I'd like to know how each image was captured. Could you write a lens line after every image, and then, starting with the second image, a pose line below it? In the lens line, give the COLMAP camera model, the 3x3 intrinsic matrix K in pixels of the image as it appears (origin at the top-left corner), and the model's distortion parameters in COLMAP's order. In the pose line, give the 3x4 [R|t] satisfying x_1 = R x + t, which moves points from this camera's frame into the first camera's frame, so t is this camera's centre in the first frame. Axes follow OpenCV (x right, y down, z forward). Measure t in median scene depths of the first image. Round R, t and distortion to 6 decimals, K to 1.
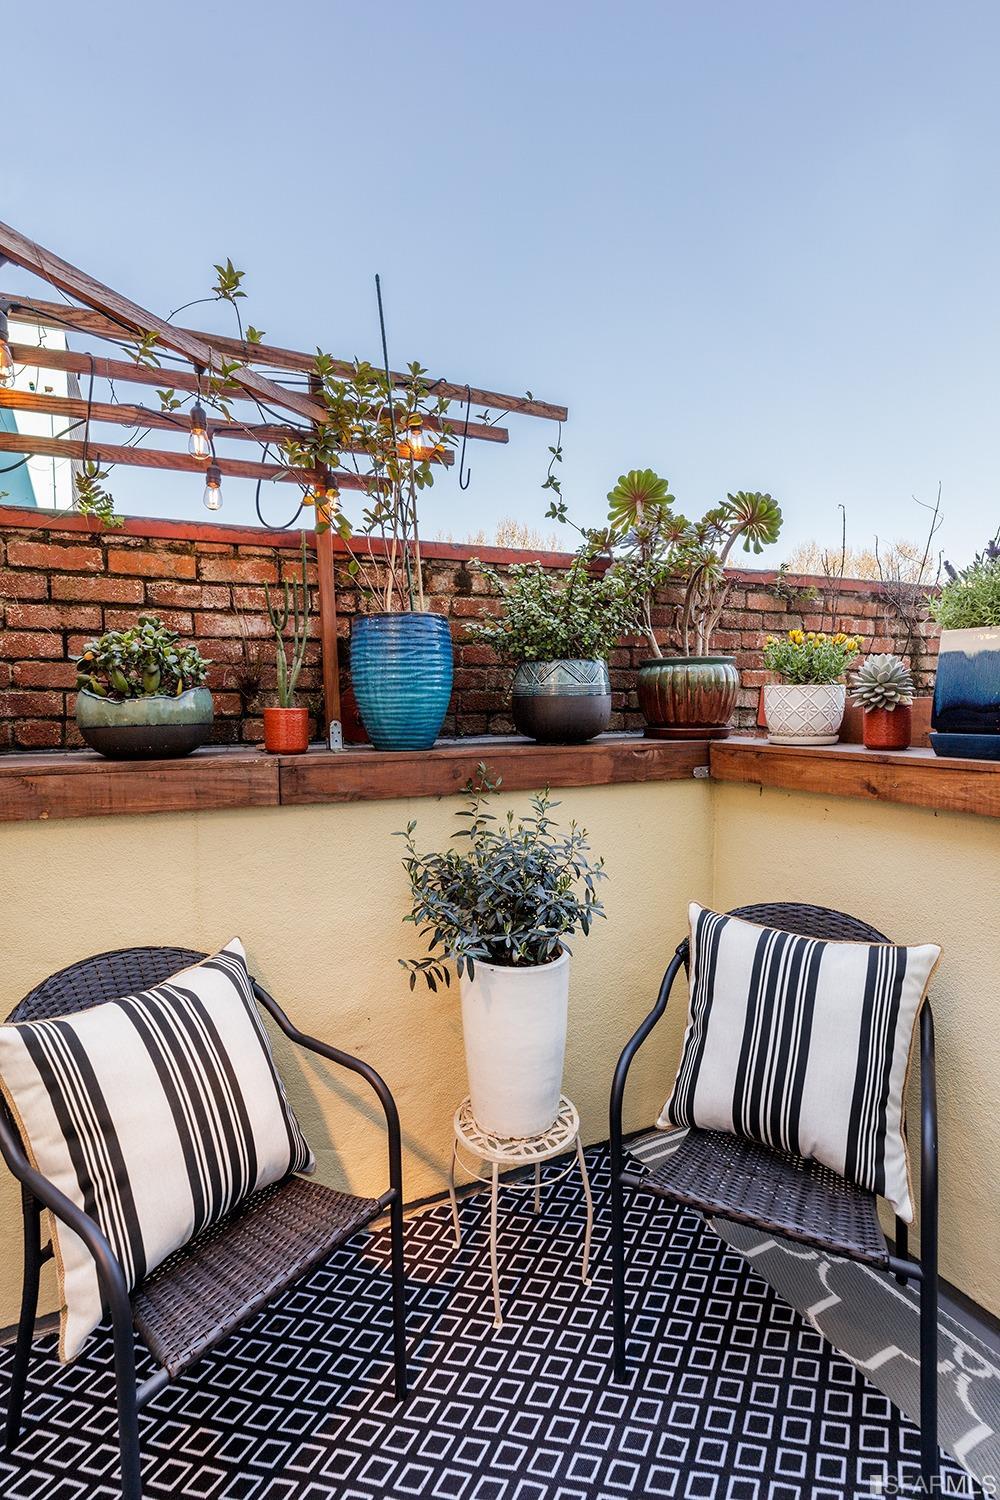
lens RADIAL K [[727.4, 0, 500.0], [0, 727.4, 750.0], [0, 0, 1]] dist [0.000028, -0.001343]
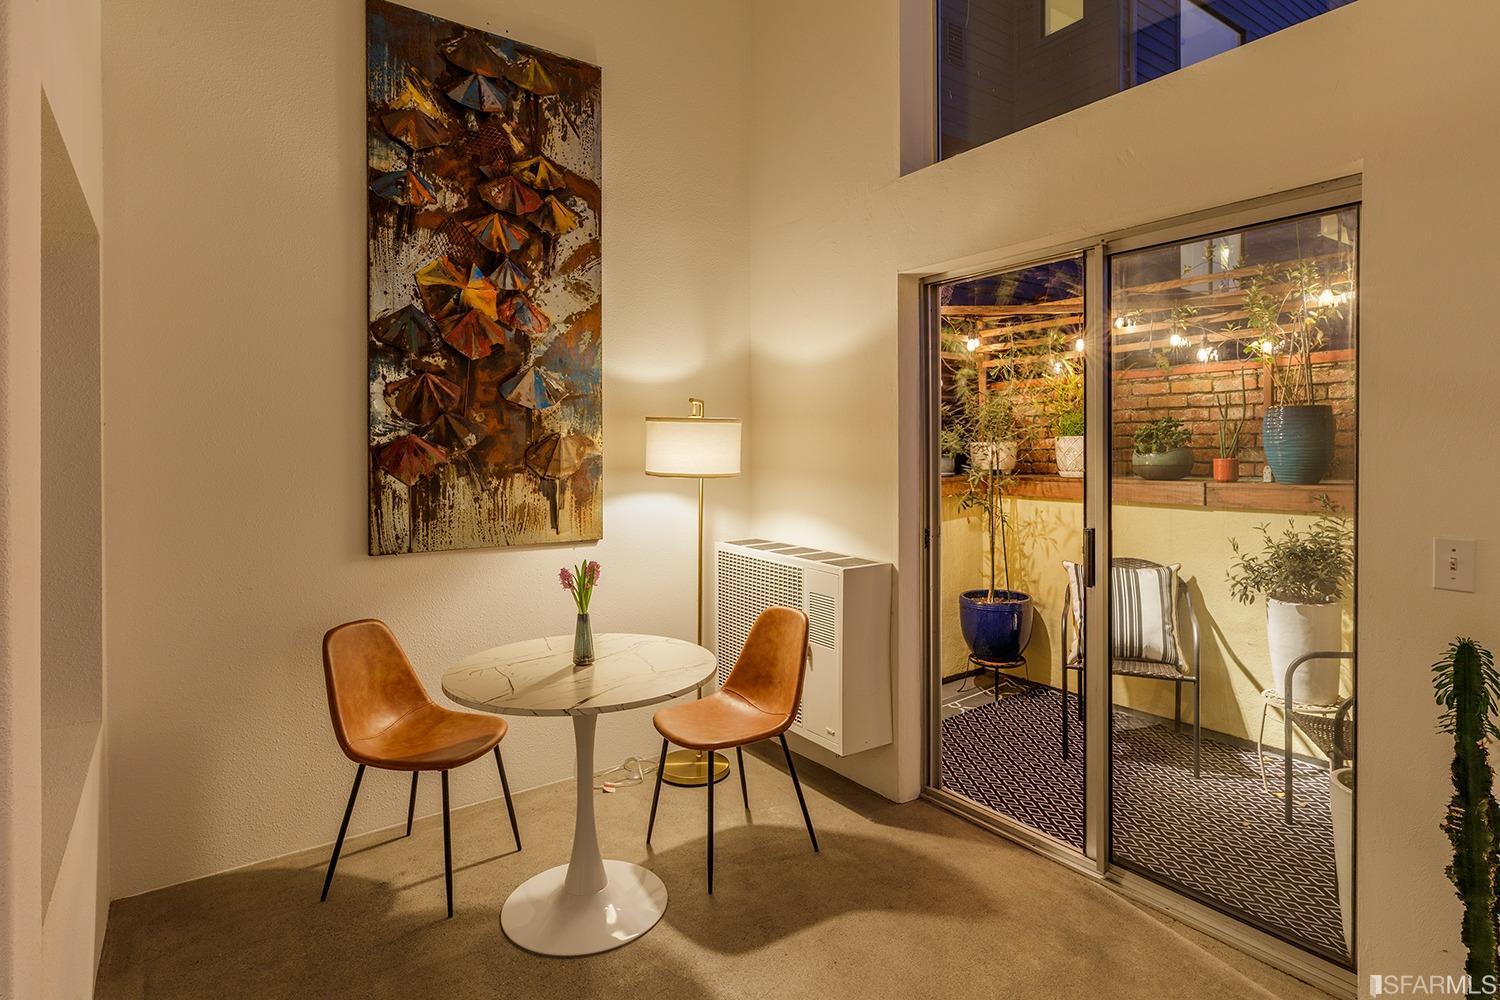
lens RADIAL K [[807.0, 0, 749.9], [0, 807.0, 420.8], [0, 0, 1]] dist [0.002350, -0.000562]
pose [[0.168080, -0.025970, -0.985431, 1.798494], [-0.055901, 0.997793, -0.035831, -0.010868], [0.984187, 0.061109, 0.166257, -0.683338]]
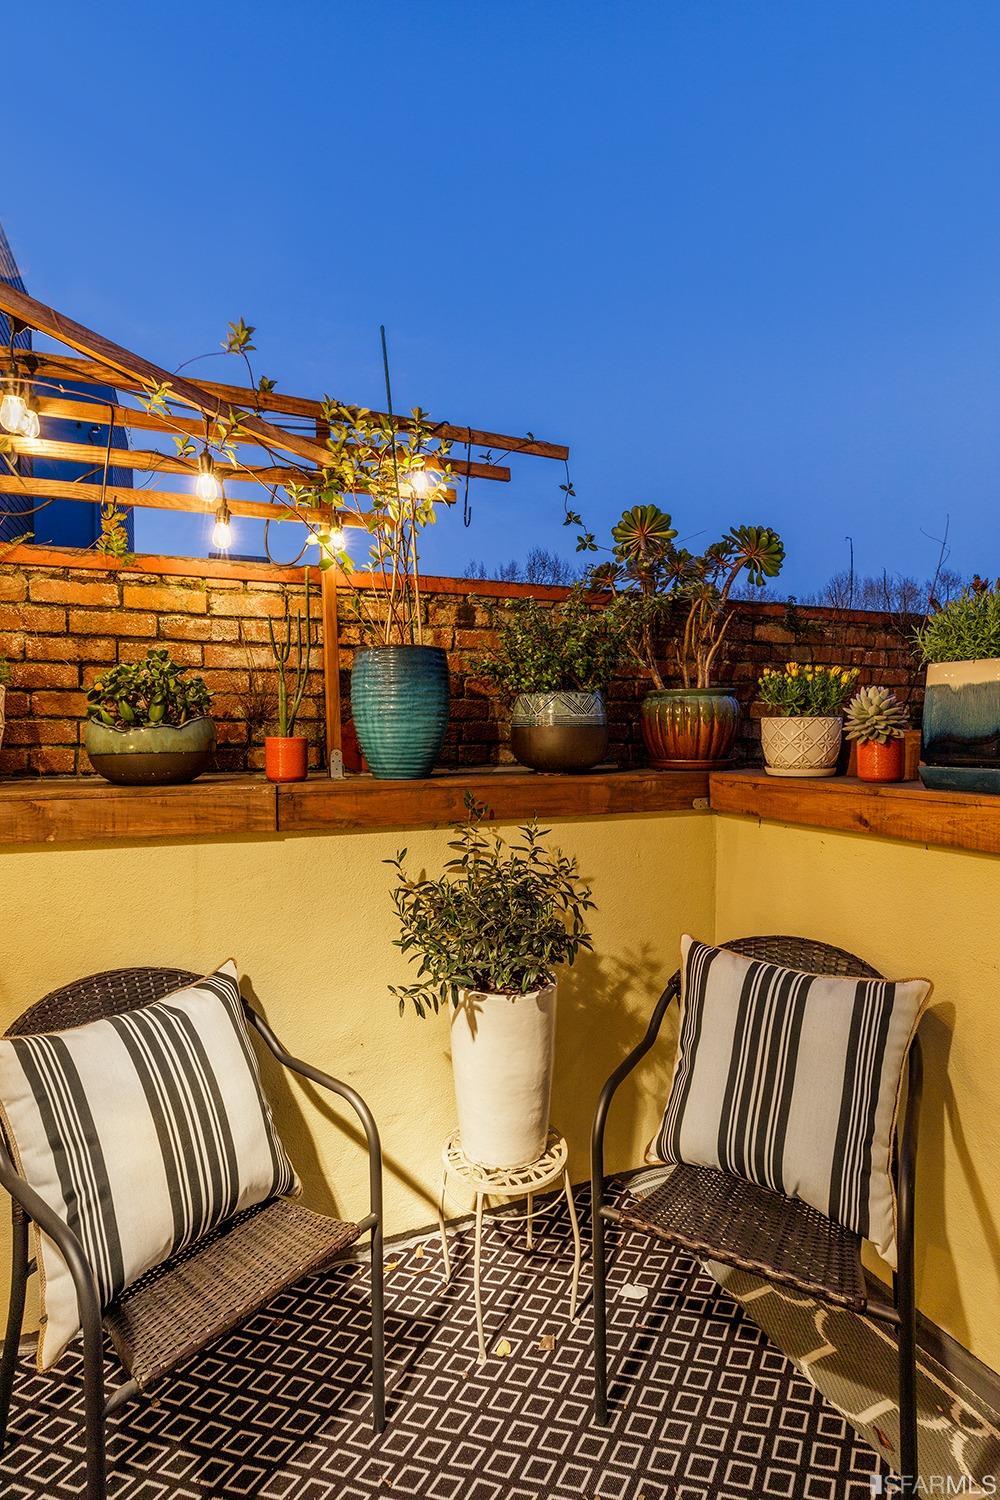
lens RADIAL K [[734.1, 0, 500.0], [0, 734.1, 750.0], [0, 0, 1]] dist [-0.003517, 0.000425]
pose [[0.999015, 0.006573, -0.043887, 0.060203], [-0.008392, 0.999108, -0.041388, 0.001323], [0.043576, 0.041716, 0.998179, -0.028467]]
